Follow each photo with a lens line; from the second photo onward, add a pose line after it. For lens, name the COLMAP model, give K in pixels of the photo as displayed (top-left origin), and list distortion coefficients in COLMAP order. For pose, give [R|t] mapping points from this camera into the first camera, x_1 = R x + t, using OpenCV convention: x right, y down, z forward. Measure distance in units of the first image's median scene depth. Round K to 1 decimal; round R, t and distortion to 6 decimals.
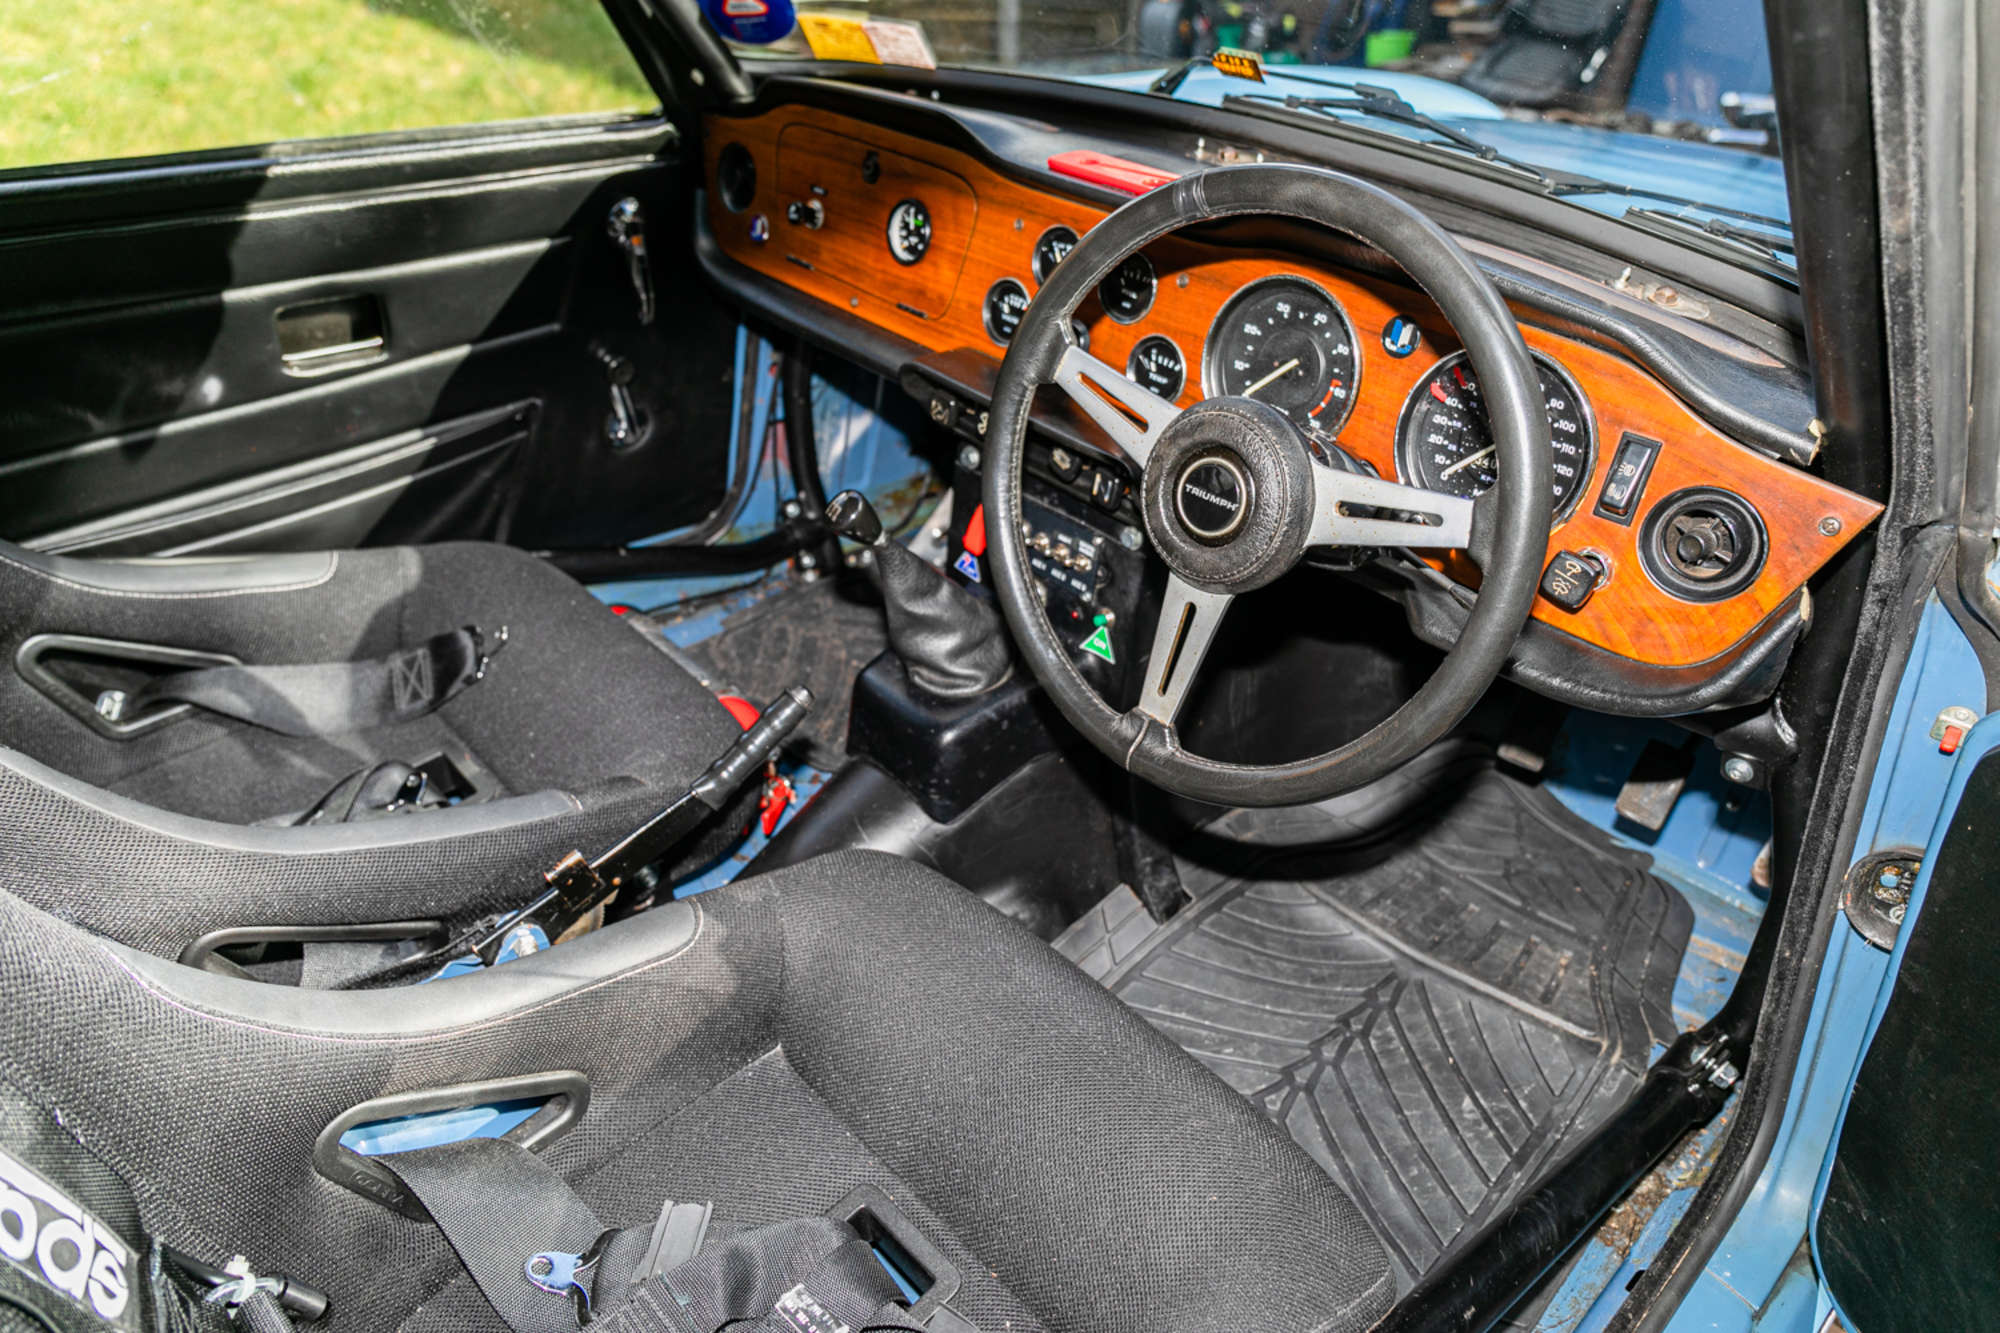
lens RADIAL K [[1359.0, 0, 1001.3], [0, 1359.0, 668.3], [0, 0, 1]] dist [0.012697, 0.003299]
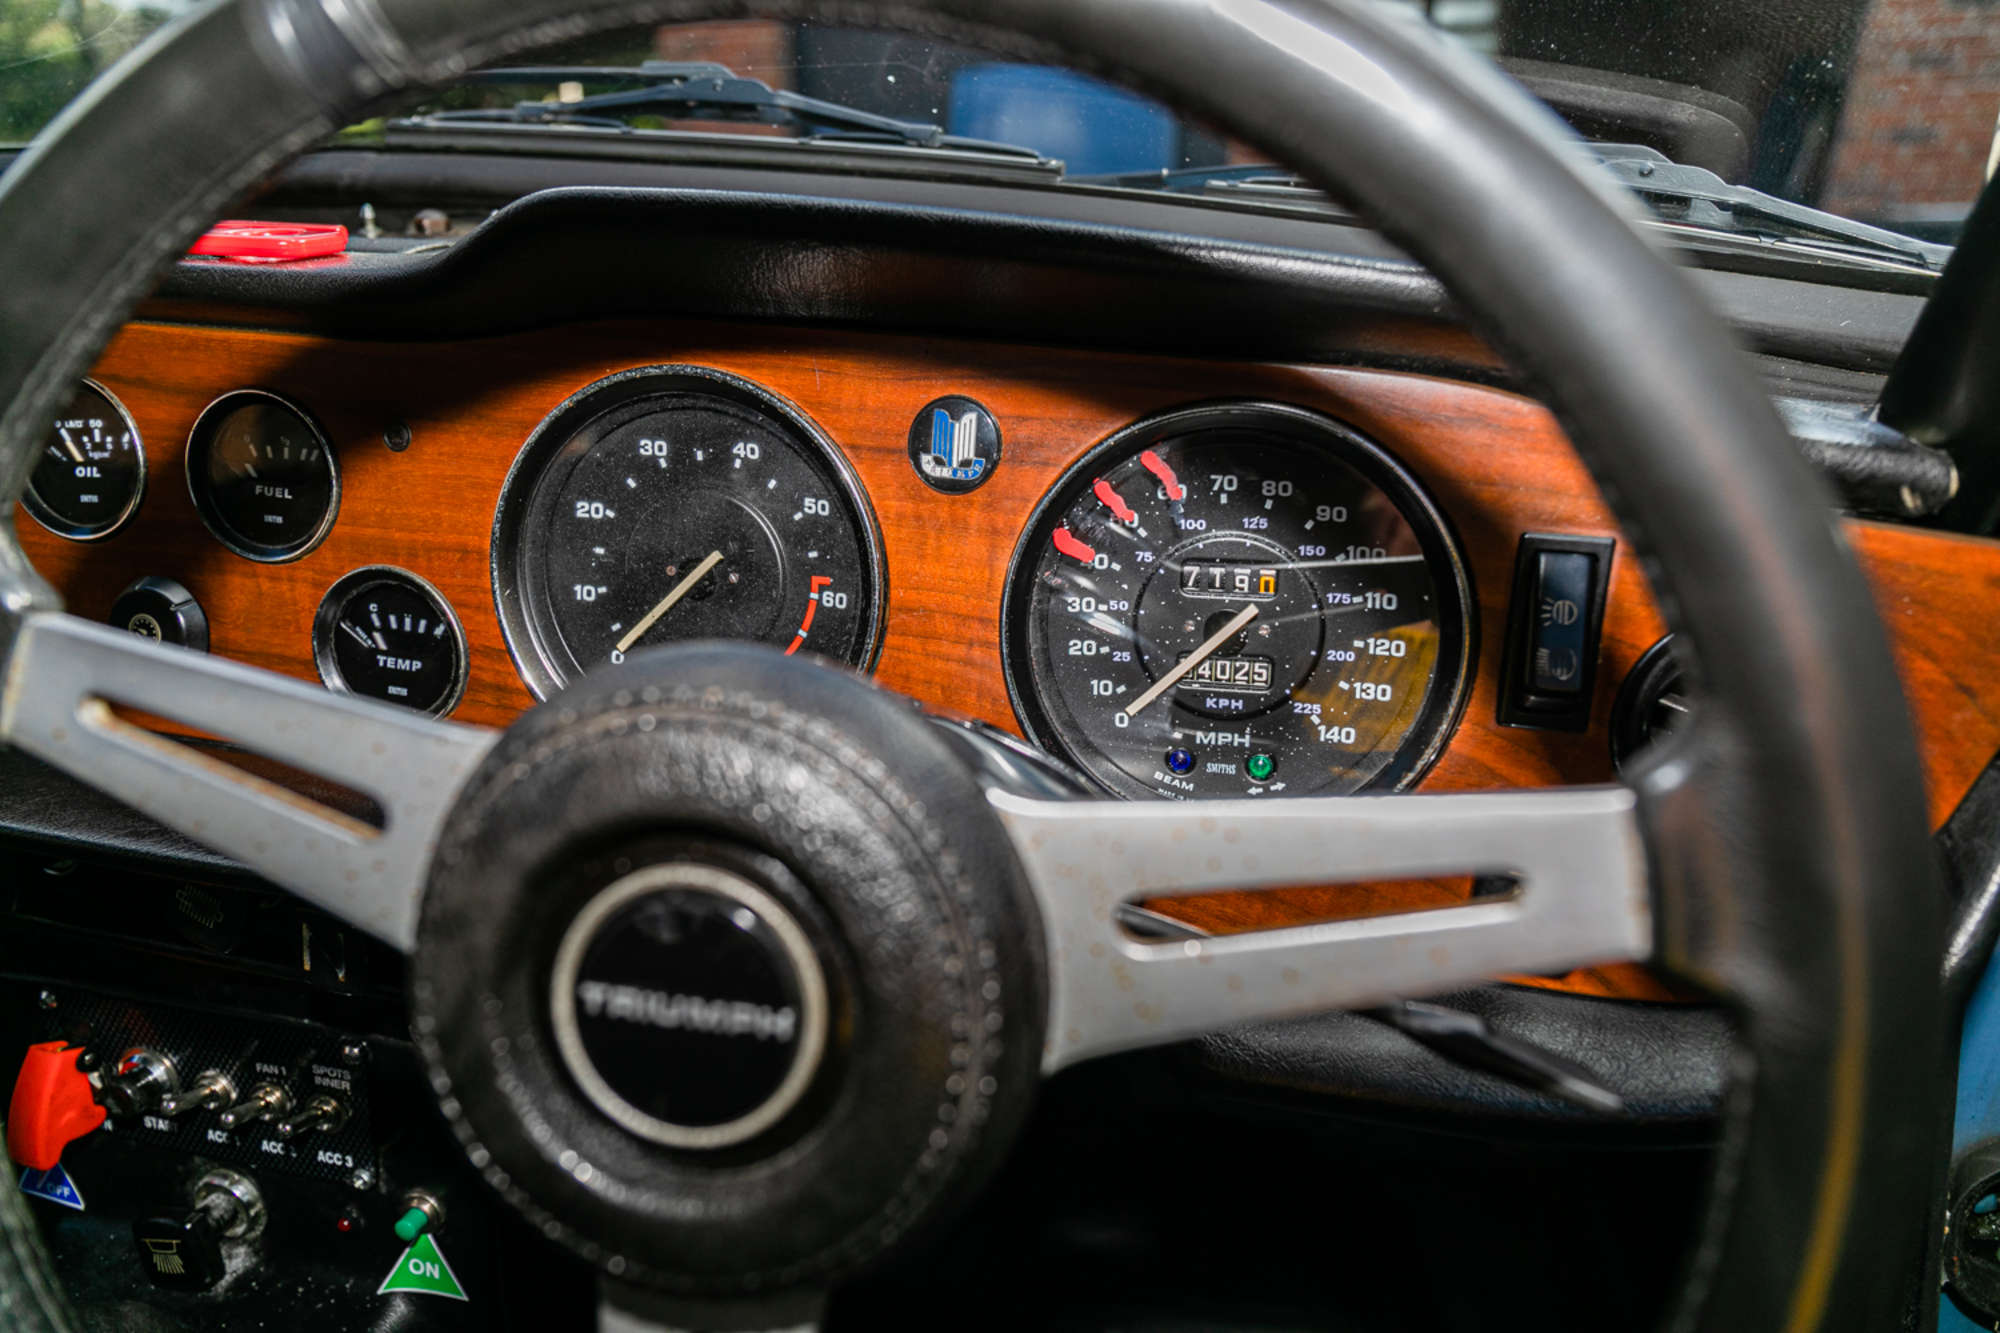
lens RADIAL K [[1359.0, 0, 1001.1], [0, 1359.0, 663.1], [0, 0, 1]] dist [0.012697, 0.003299]
pose [[0.845770, -0.227200, 0.482755, 0.074607], [0.312285, 0.944428, -0.102634, -0.119826], [-0.432609, 0.237562, 0.869720, 0.591818]]
